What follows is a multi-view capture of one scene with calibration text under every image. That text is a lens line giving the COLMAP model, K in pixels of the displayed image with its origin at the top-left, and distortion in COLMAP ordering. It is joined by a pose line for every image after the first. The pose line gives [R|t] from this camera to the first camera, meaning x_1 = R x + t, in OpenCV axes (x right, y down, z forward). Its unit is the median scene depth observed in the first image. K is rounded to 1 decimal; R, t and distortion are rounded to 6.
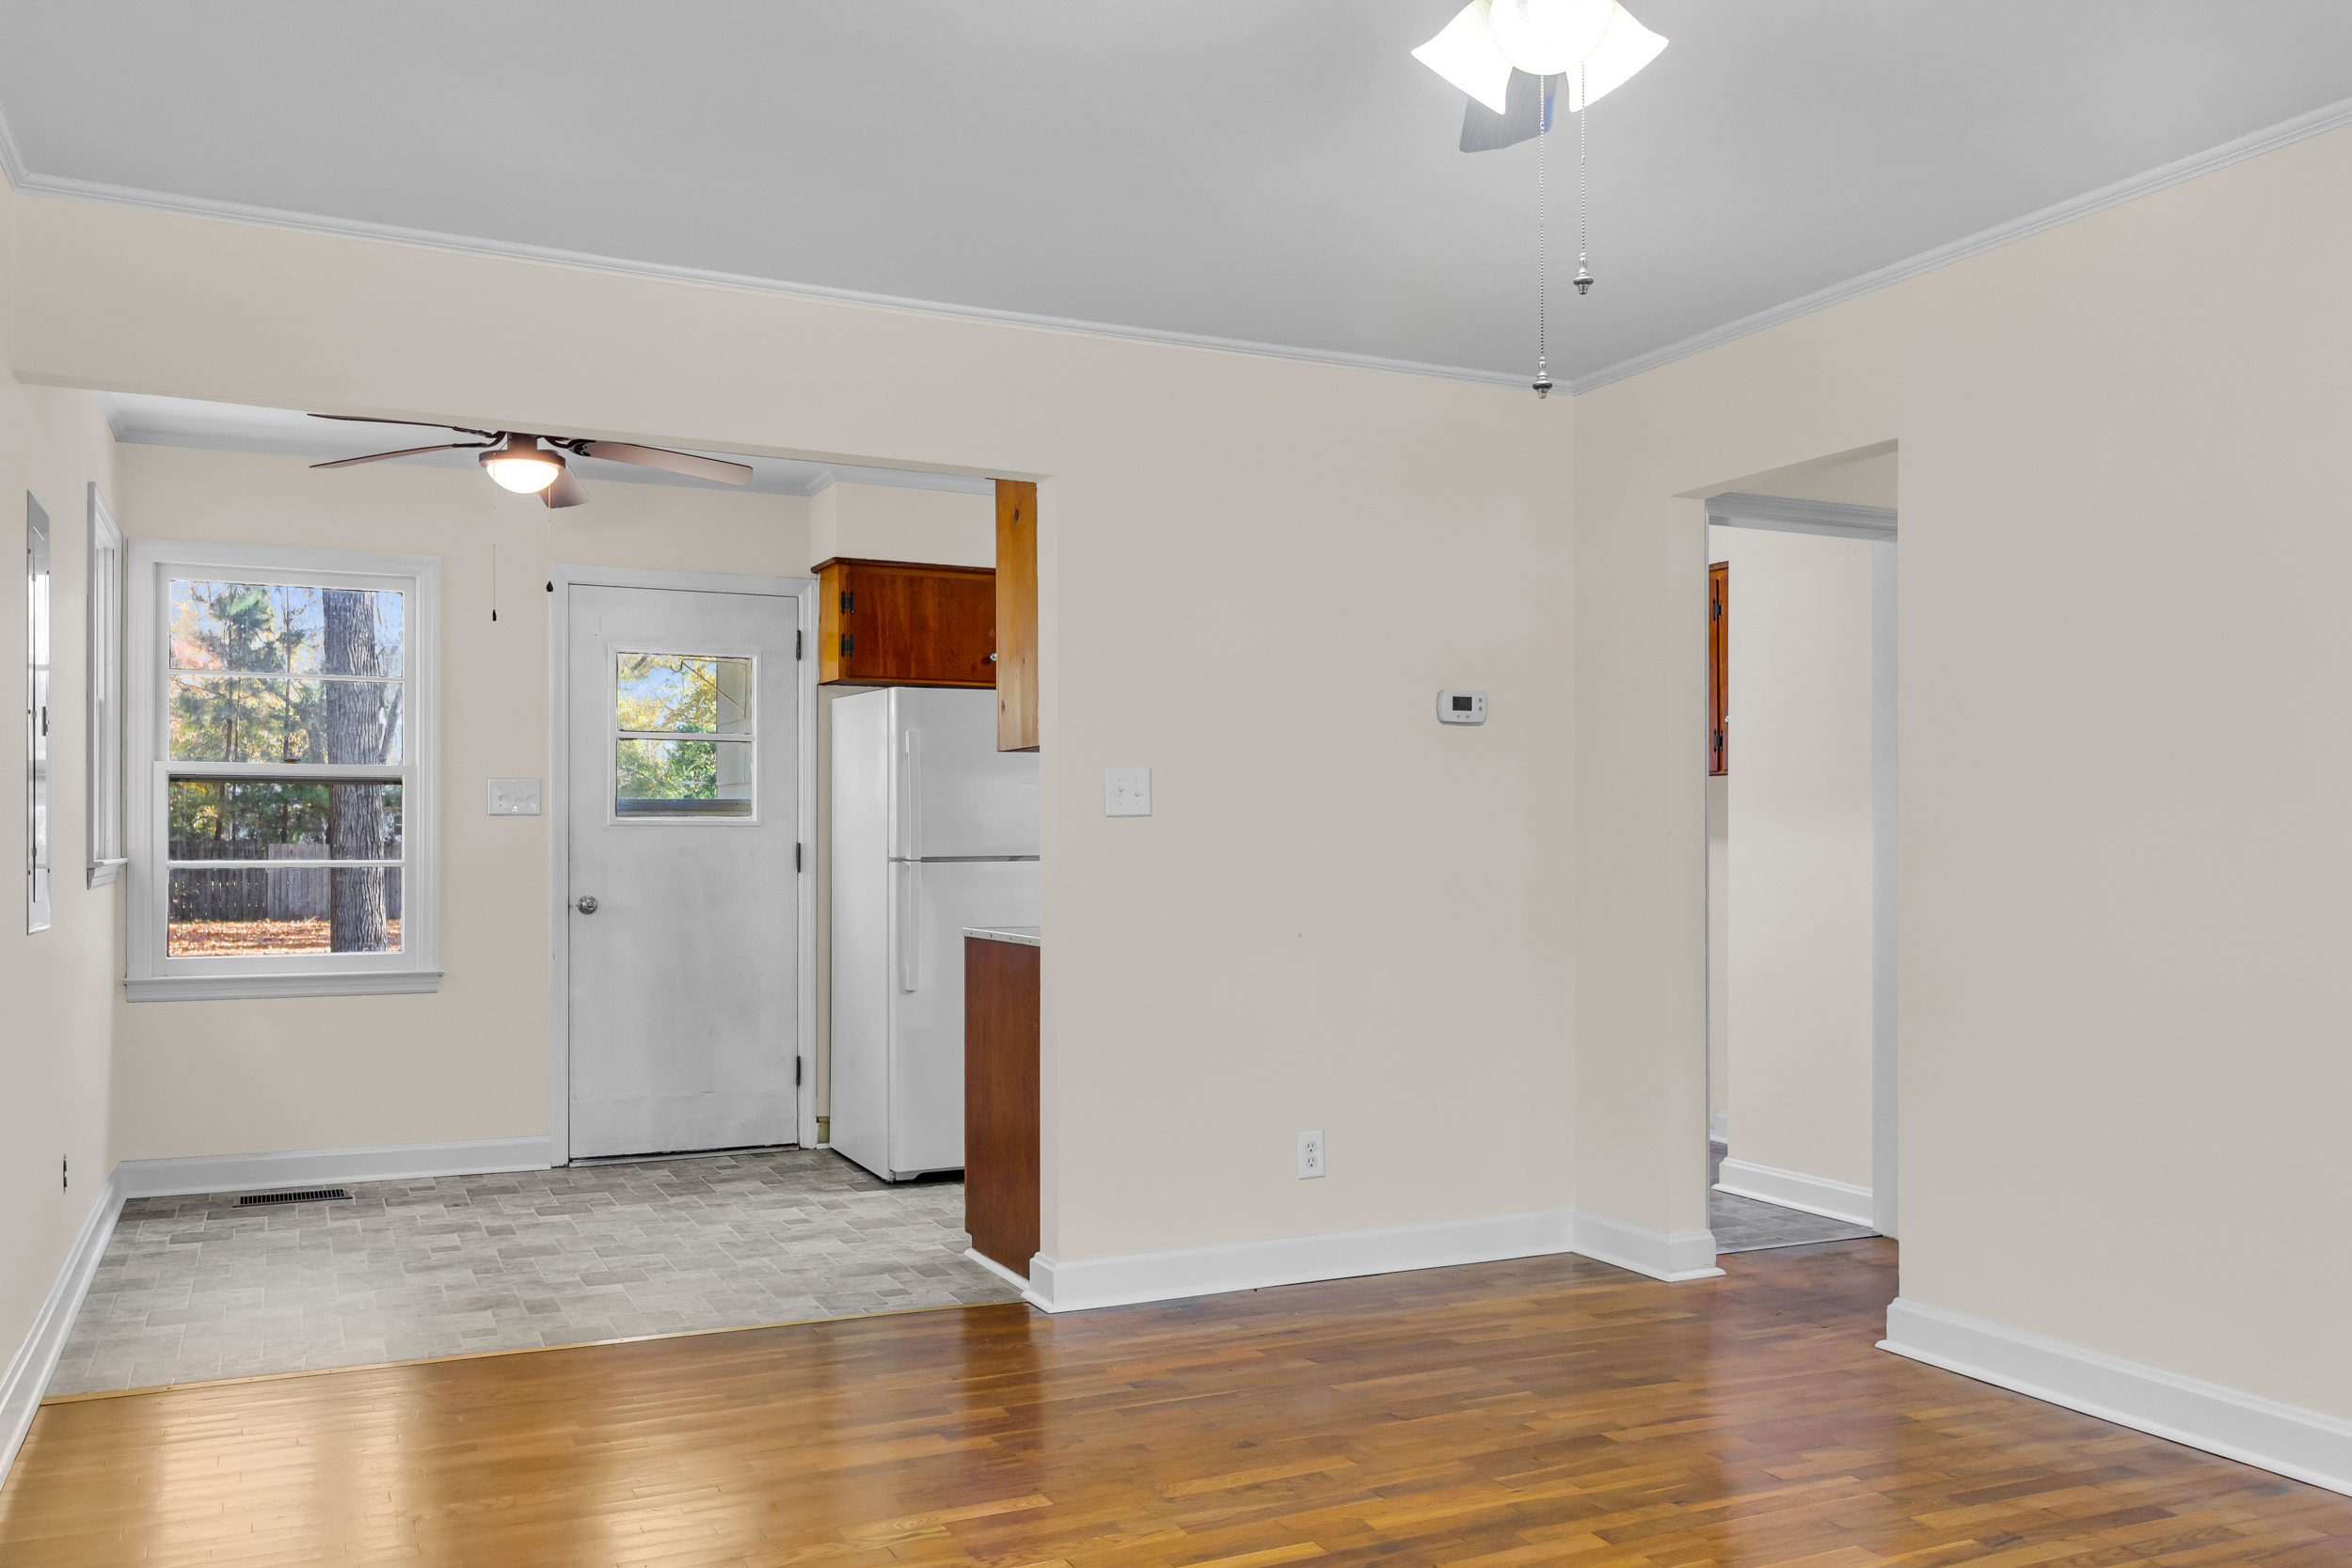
lens RADIAL K [[1869.1, 0, 1176.9], [0, 1869.1, 845.2], [0, 0, 1]] dist [0.001687, 0.004268]
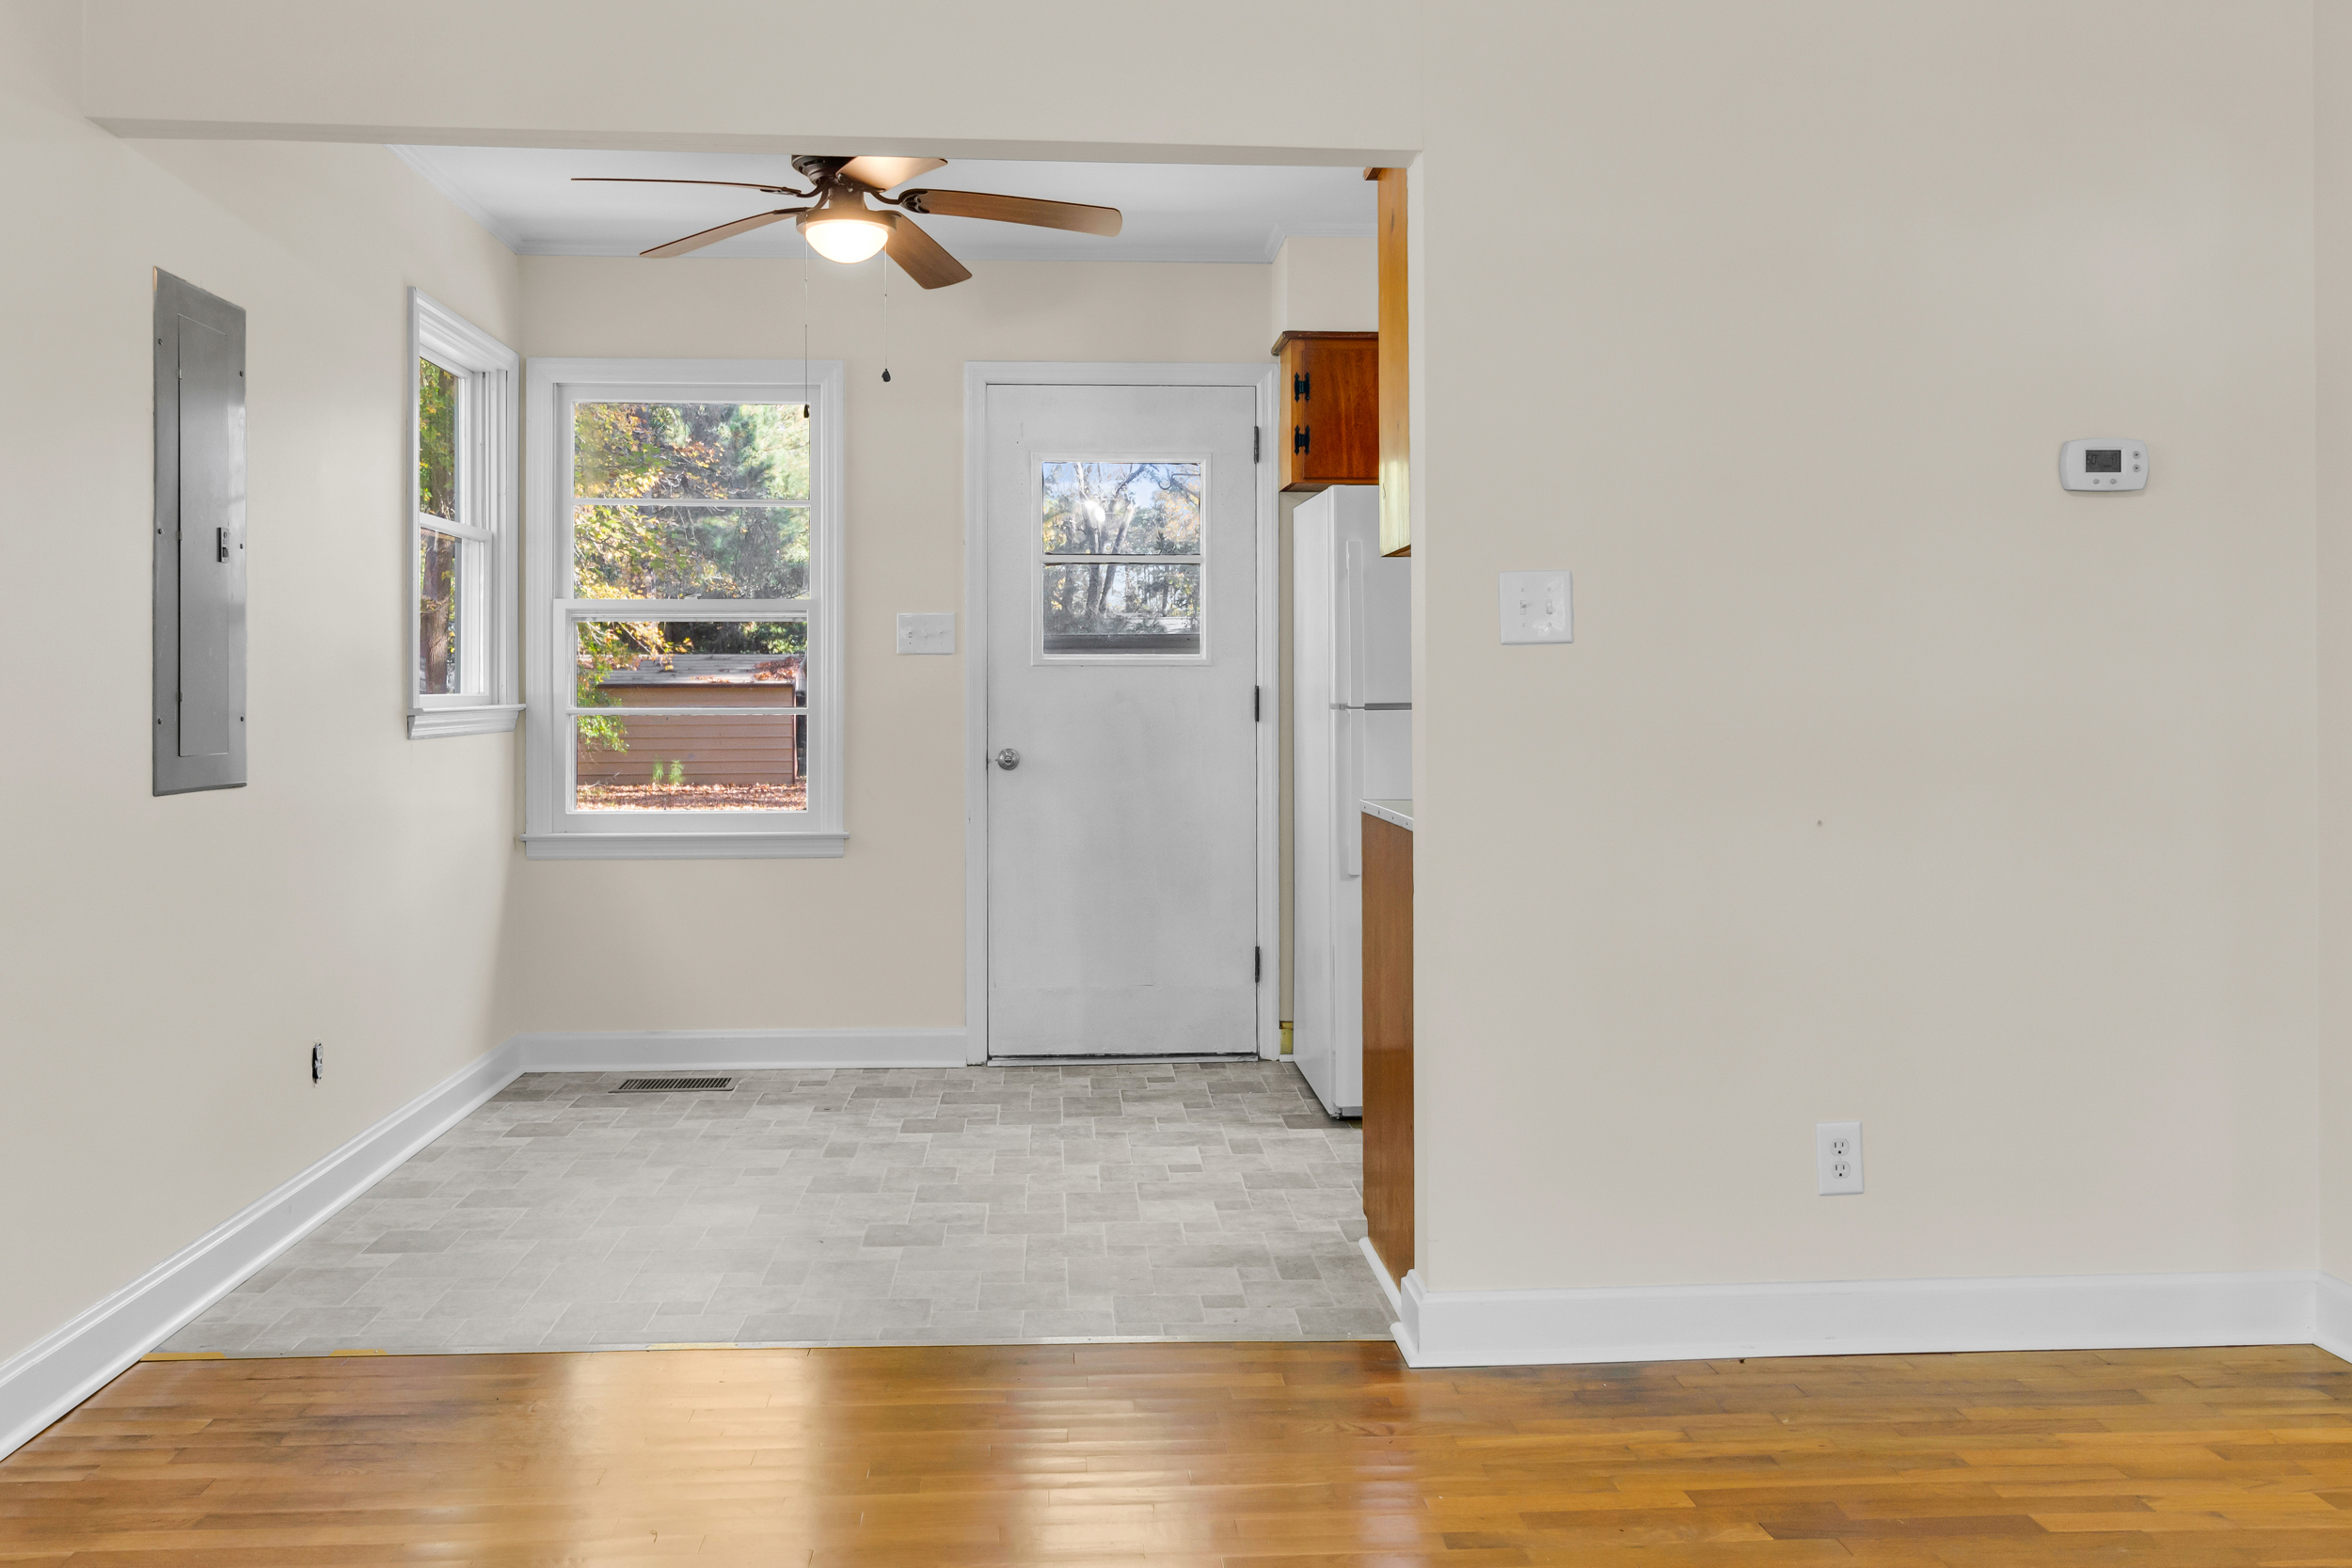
lens RADIAL K [[1916.9, 0, 1163.7], [0, 1916.9, 692.9], [0, 0, 1]] dist [-0.000362, 0.006356]
pose [[0.927334, -0.001769, -0.374231, 0.082593], [0.002293, 0.999997, 0.000956, 0.001043], [0.374228, -0.001745, 0.927335, 0.230729]]
